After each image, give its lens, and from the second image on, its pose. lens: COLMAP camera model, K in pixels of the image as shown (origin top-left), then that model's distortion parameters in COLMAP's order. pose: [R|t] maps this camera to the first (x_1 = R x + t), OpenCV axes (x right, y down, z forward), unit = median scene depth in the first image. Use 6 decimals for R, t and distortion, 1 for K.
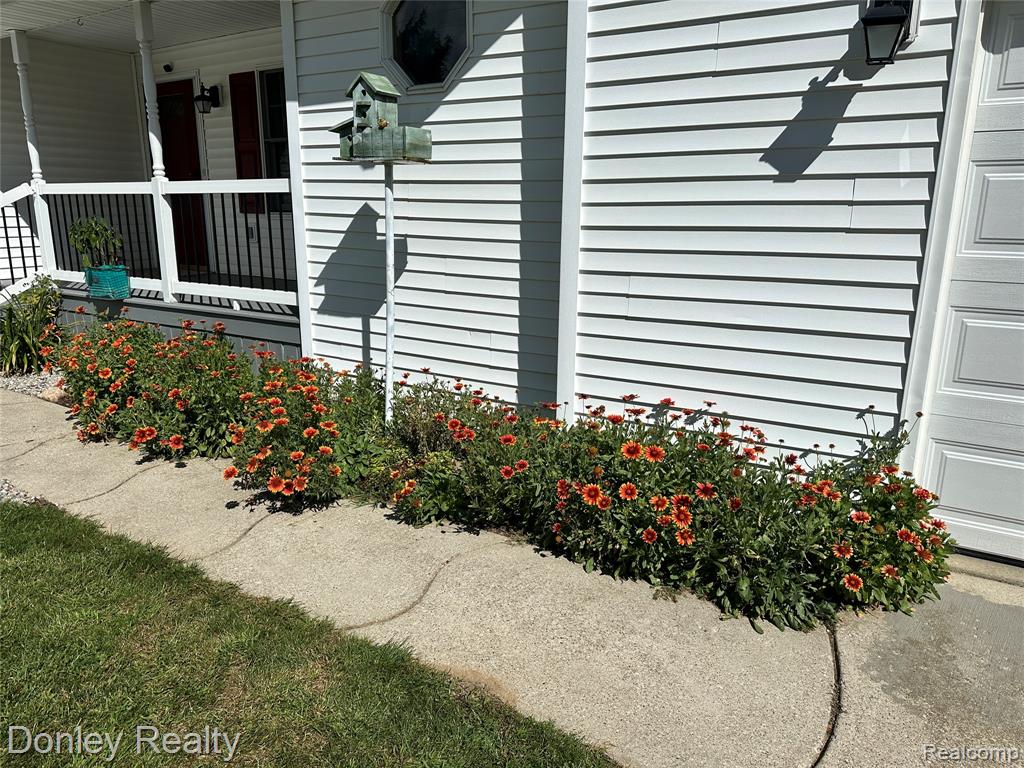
lens RADIAL K [[739.2, 0, 523.2], [0, 739.2, 398.7], [0, 0, 1]] dist [0.007836, -0.015209]
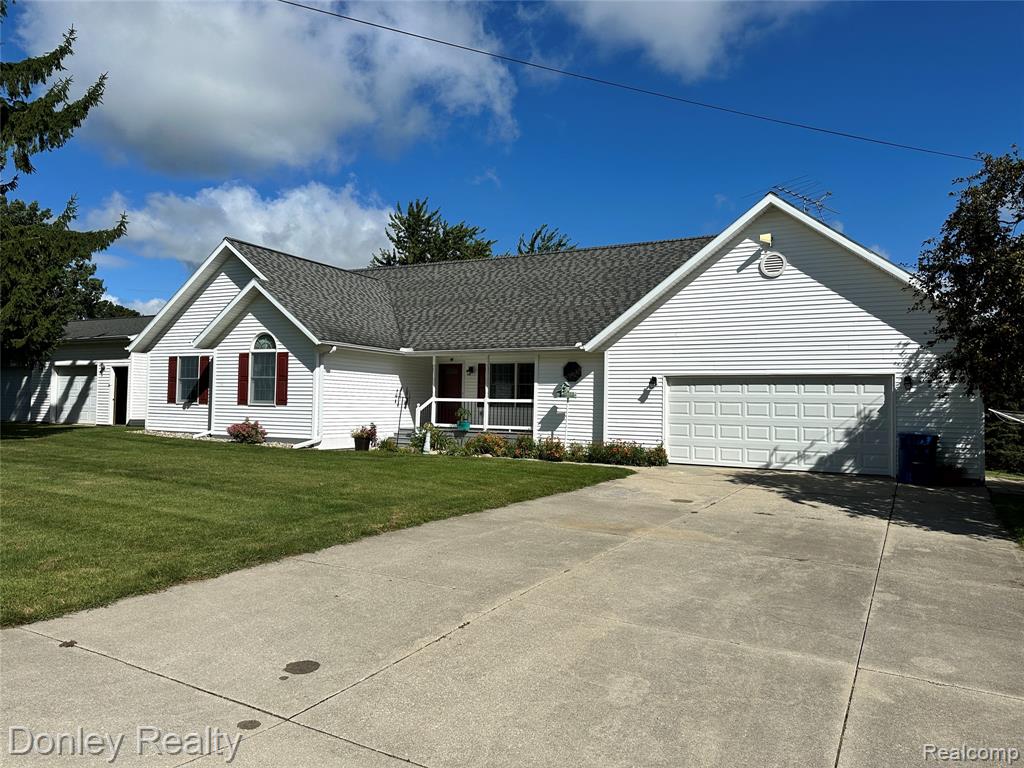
lens RADIAL K [[726.0, 0, 514.1], [0, 726.0, 376.0], [0, 0, 1]] dist [0.056994, -0.058990]
pose [[0.997547, 0.009424, 0.069368, -0.699507], [0.010435, 0.959811, -0.280453, 0.727192], [-0.069223, 0.280489, 0.957358, -2.962059]]
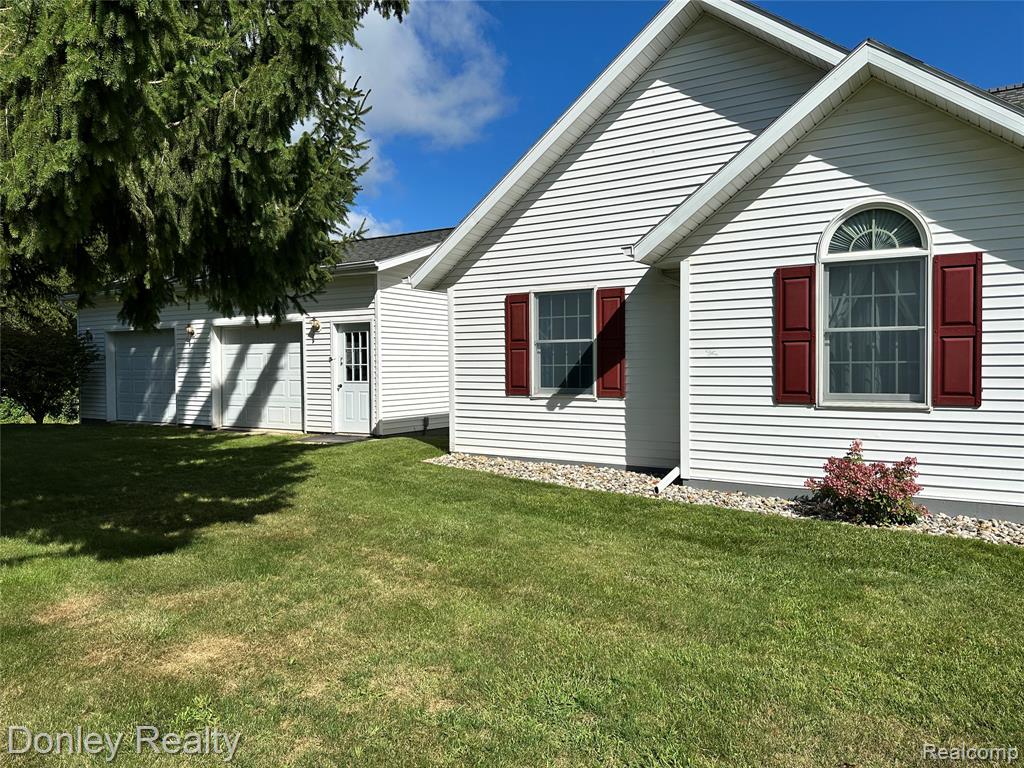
lens RADIAL K [[726.0, 0, 488.7], [0, 726.0, 385.0], [0, 0, 1]] dist [0.056994, -0.058990]
pose [[0.999680, -0.017454, -0.018289, -2.547628], [0.013037, 0.975732, -0.218578, 0.004033], [0.021660, 0.218269, 0.975648, -0.413864]]
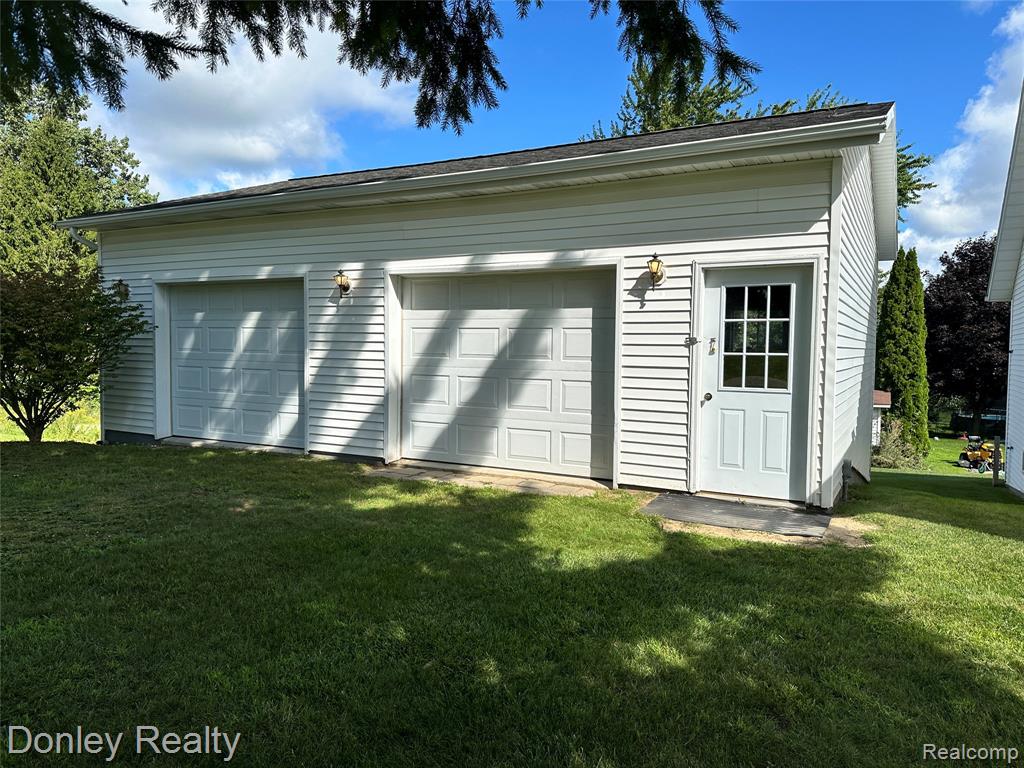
lens RADIAL K [[726.0, 0, 520.6], [0, 726.0, 387.9], [0, 0, 1]] dist [0.056994, -0.058990]
pose [[0.997881, 0.000137, 0.065059, -3.586008], [0.012205, 0.981851, -0.189259, -0.364232], [-0.063904, 0.189652, 0.979769, 0.949580]]
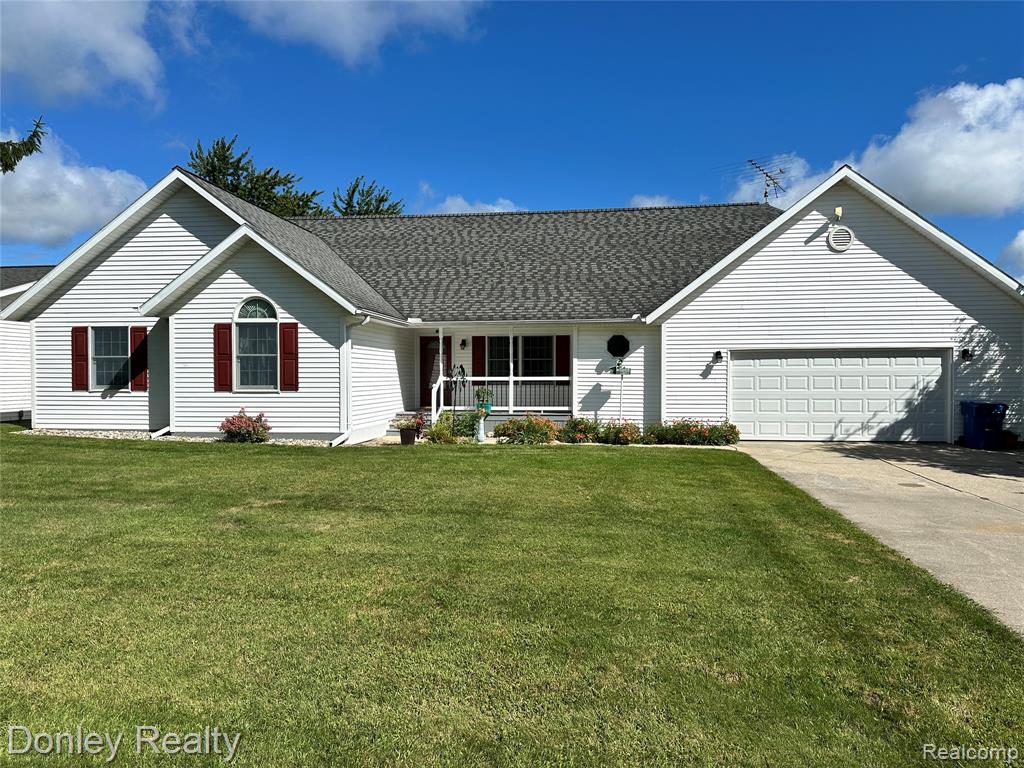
lens RADIAL K [[726.0, 0, 520.1], [0, 726.0, 380.2], [0, 0, 1]] dist [0.056994, -0.058990]
pose [[0.905305, -0.016592, 0.424437, -2.113746], [0.115286, 0.971326, -0.207929, 0.463866], [-0.408817, 0.237171, 0.881259, -2.164692]]
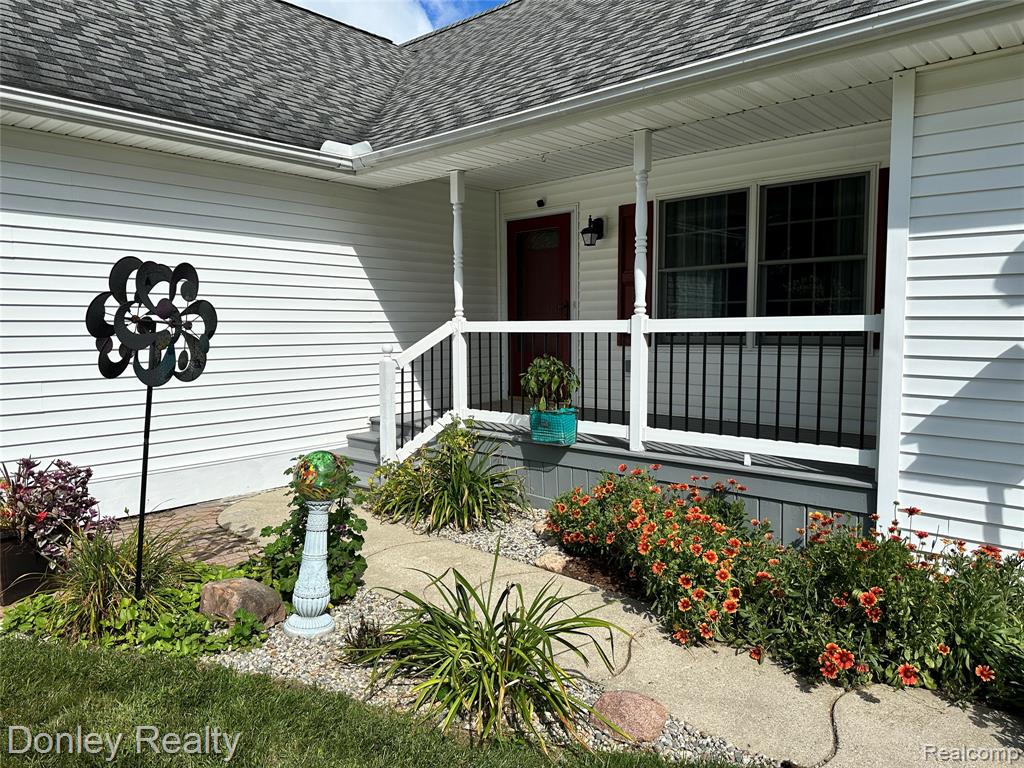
lens RADIAL K [[726.0, 0, 519.8], [0, 726.0, 382.9], [0, 0, 1]] dist [0.056994, -0.058990]
pose [[0.985927, -0.003811, -0.167130, -0.561486], [-0.024827, 0.985316, -0.168928, -0.072077], [0.165320, 0.170700, 0.971355, 0.143378]]
